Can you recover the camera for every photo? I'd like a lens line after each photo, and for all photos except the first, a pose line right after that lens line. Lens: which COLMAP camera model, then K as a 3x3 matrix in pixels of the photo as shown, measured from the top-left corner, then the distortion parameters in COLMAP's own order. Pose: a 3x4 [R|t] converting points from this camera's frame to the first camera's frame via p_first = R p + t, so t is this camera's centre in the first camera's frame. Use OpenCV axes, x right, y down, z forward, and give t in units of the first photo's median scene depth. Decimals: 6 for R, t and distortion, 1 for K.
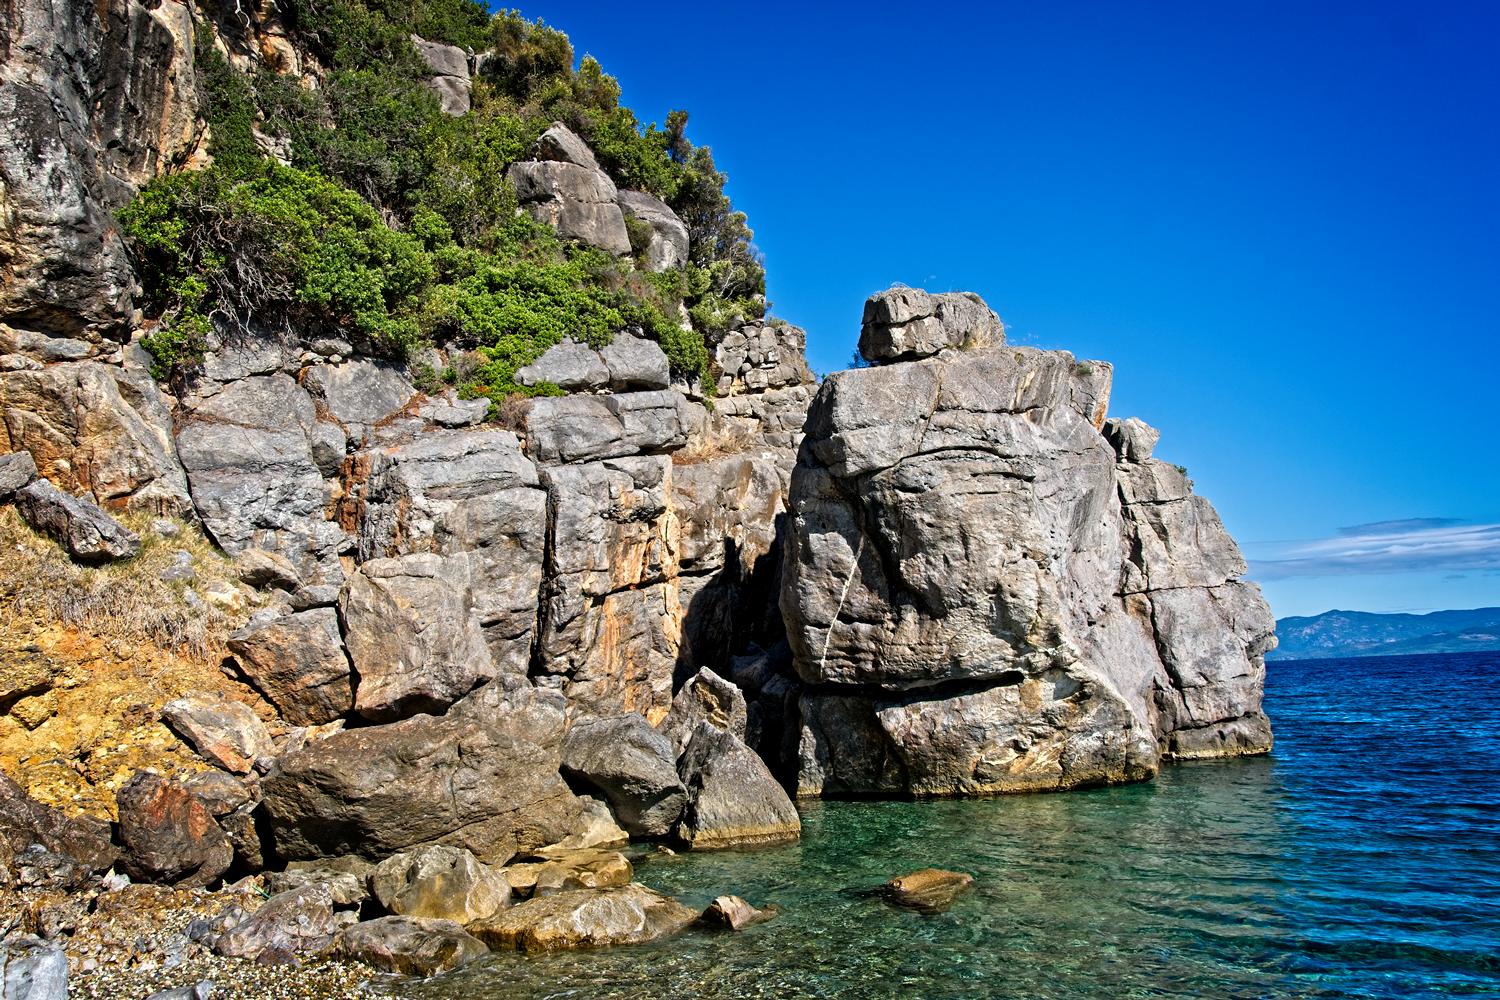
lens RADIAL K [[1261.9, 0, 750.0], [0, 1261.9, 500.0], [0, 0, 1]] dist [0.076970, 0.006624]
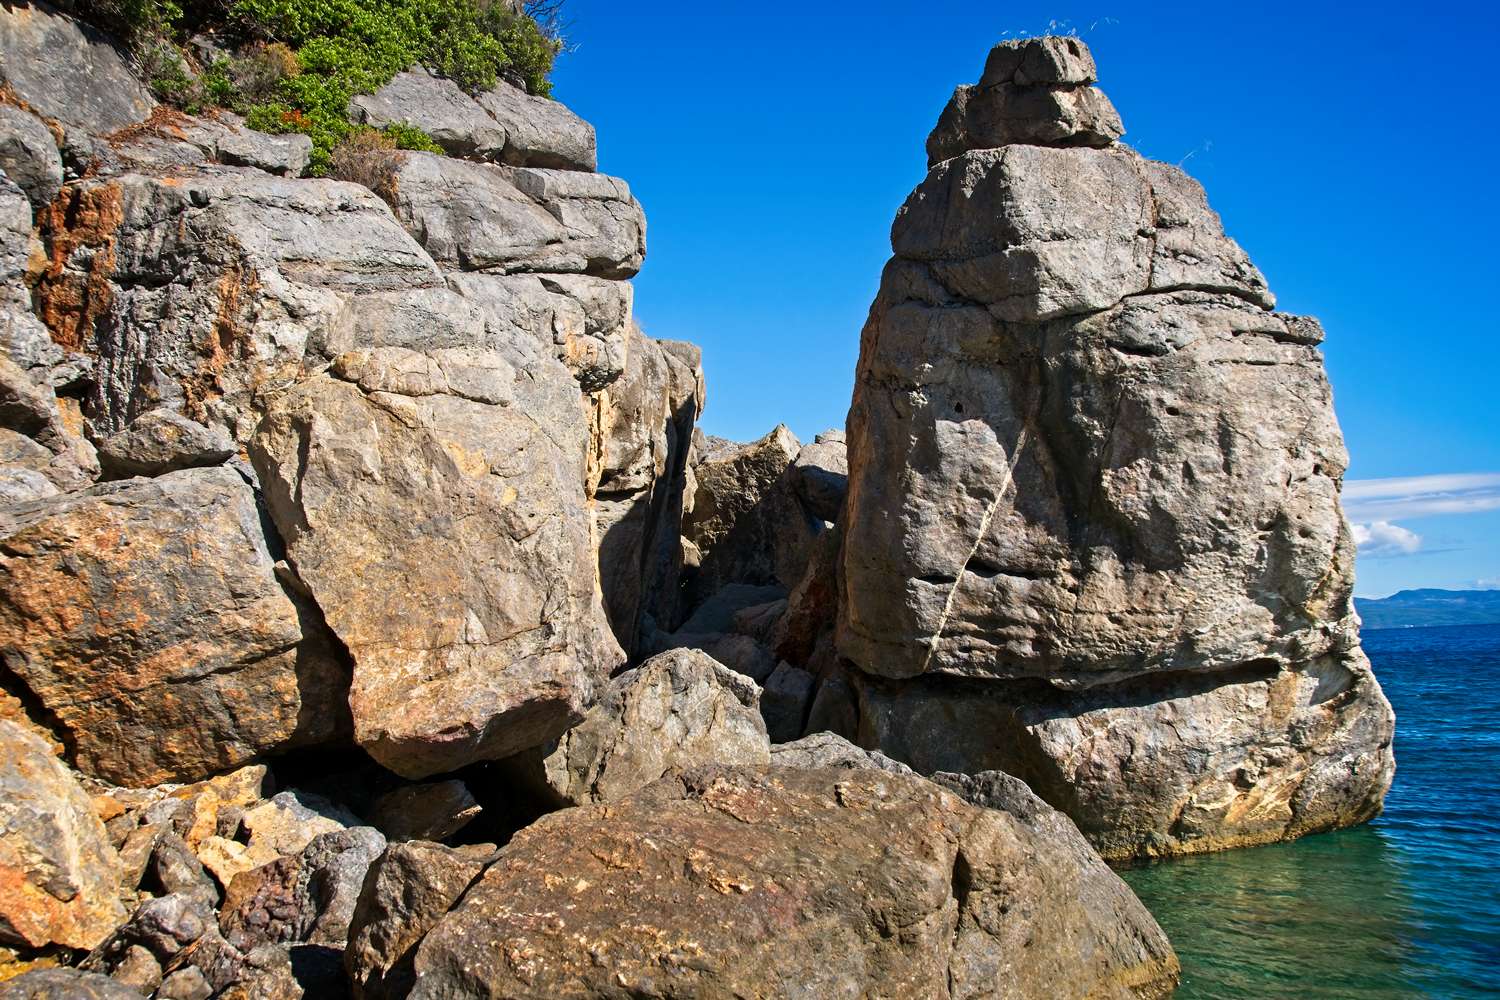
lens RADIAL K [[1384.1, 0, 750.0], [0, 1384.1, 500.0], [0, 0, 1]] dist [0.116657, -0.127419]
pose [[0.940573, 0.045275, 0.336560, -0.254180], [-0.050539, 0.998698, 0.006891, 0.065039], [-0.335810, -0.023491, 0.941637, 0.437678]]
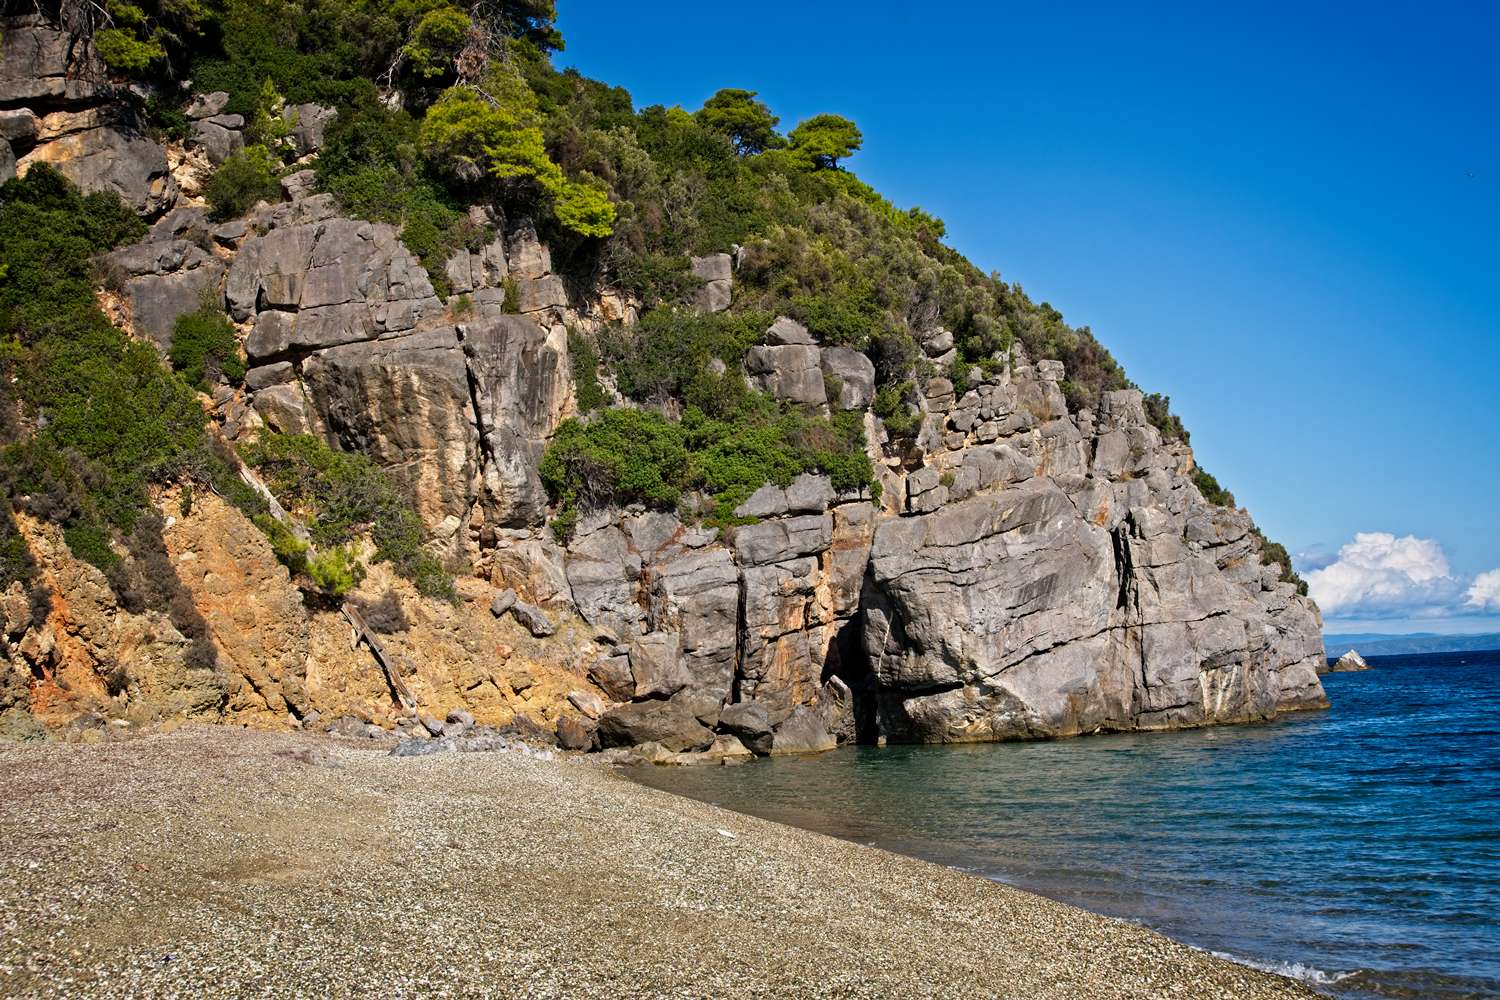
lens RADIAL K [[2423.5, 0, 750.0], [0, 2423.5, 500.0], [0, 0, 1]] dist [-0.233536, 0.029609]
pose [[0.940861, -0.012231, -0.338572, 1.152672], [0.041972, 0.995857, 0.080661, -0.452059], [0.336183, -0.090102, 0.937477, -2.545229]]
